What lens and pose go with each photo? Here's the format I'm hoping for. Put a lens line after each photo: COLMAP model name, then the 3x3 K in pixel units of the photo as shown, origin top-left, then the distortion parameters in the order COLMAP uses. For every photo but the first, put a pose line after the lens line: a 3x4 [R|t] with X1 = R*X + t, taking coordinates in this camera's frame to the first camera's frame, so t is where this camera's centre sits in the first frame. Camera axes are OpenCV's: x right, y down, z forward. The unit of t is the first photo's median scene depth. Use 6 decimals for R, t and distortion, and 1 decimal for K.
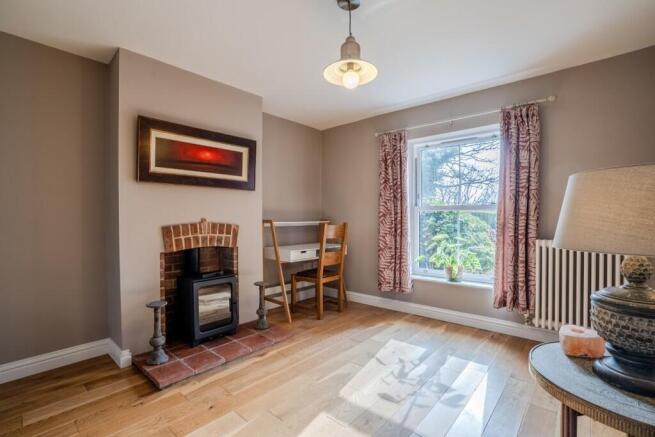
lens RADIAL K [[303.9, 0, 337.7], [0, 303.9, 219.2], [0, 0, 1]] dist [-0.026318, 0.000177]
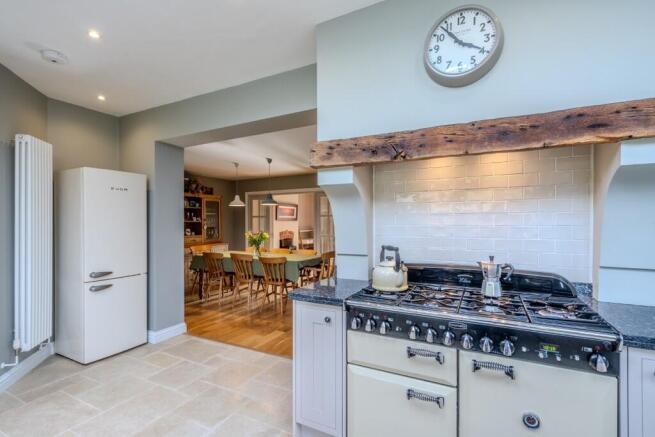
lens RADIAL K [[303.9, 0, 337.7], [0, 303.9, 219.2], [0, 0, 1]] dist [-0.026318, 0.000177]
pose [[0.967414, 0.005436, 0.253142, -0.676026], [-0.000311, 0.999794, -0.020283, -0.046730], [-0.253200, 0.019543, 0.967216, -2.173852]]
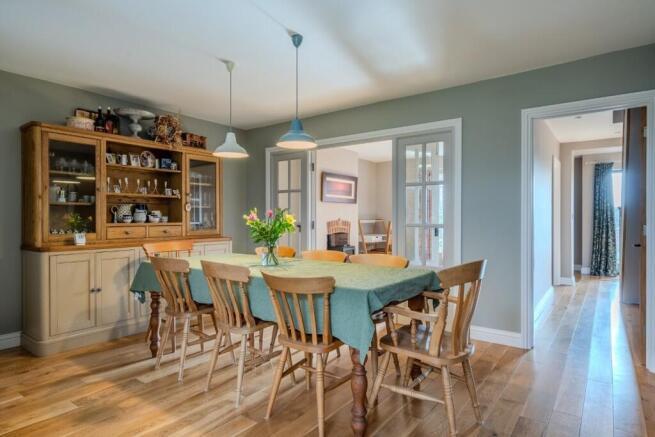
lens RADIAL K [[369.7, 0, 327.5], [0, 369.7, 218.5], [0, 0, 1]] dist [0.002336, 0.000197]
pose [[0.998527, 0.005583, 0.053962, -0.588019], [-0.005214, 0.999962, -0.006981, 0.014303], [-0.053999, 0.006689, 0.998519, -1.302555]]
